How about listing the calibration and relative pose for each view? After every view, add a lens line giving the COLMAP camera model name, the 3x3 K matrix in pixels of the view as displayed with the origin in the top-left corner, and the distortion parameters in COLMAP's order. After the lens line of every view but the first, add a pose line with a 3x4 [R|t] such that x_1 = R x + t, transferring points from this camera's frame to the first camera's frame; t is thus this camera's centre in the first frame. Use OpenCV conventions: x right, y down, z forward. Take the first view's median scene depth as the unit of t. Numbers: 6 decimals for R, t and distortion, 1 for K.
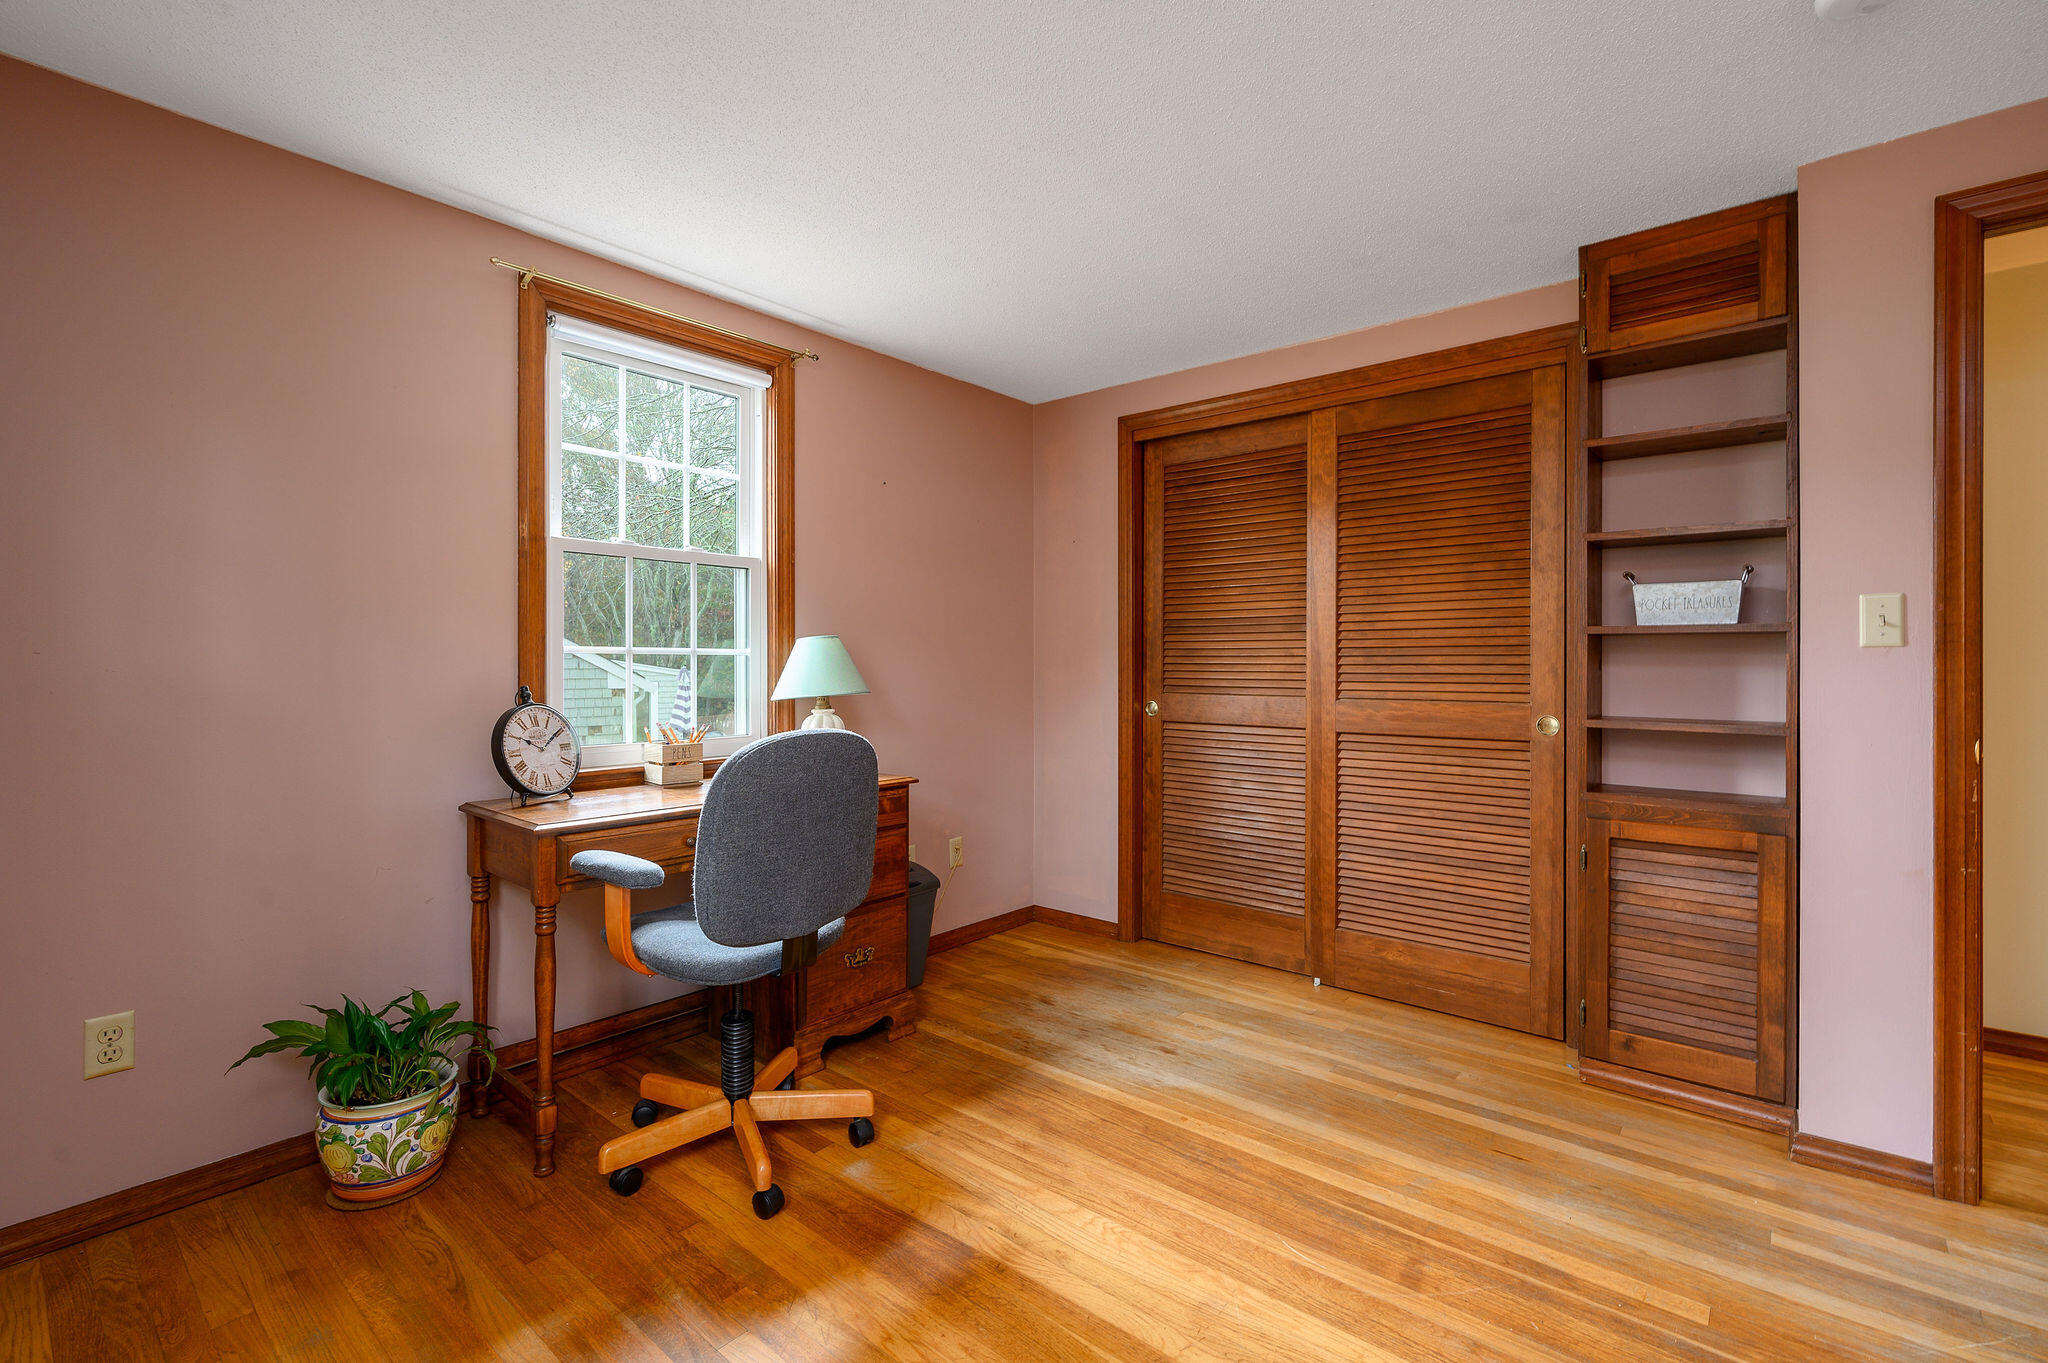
lens RADIAL K [[917.6, 0, 1028.9], [0, 917.6, 674.7], [0, 0, 1]] dist [0.000002, -0.000158]
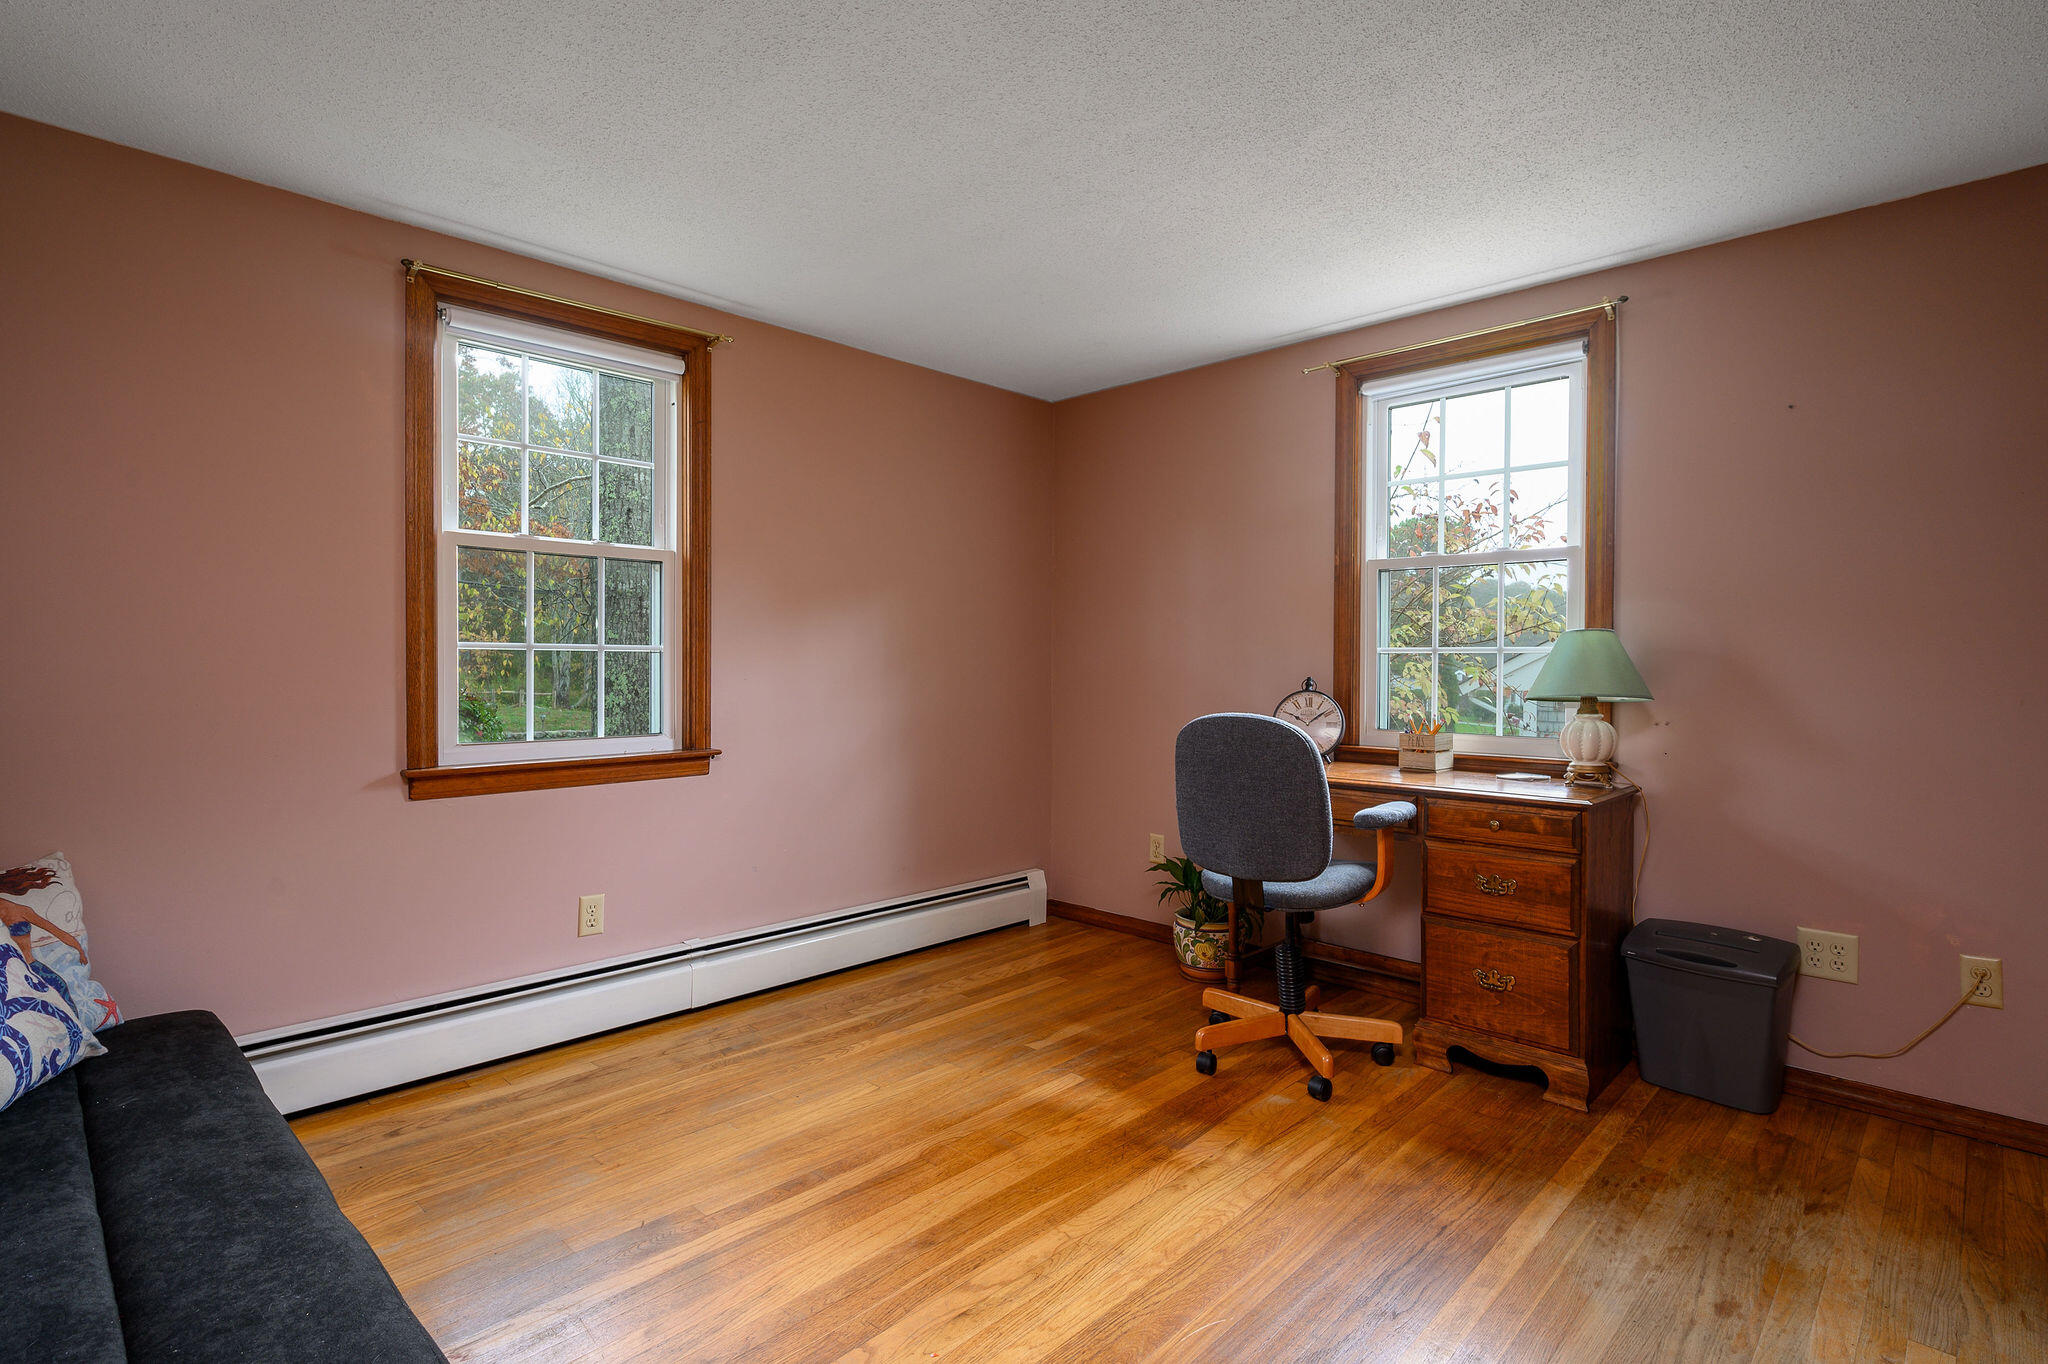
lens RADIAL K [[1027.1, 0, 1017.8], [0, 1027.1, 681.6], [0, 0, 1]] dist [-0.001046, -0.000187]
pose [[-0.090698, 0.020726, -0.995663, 1.048388], [-0.009068, 0.999725, 0.021637, -0.010230], [0.995837, 0.010991, -0.090485, 0.735800]]
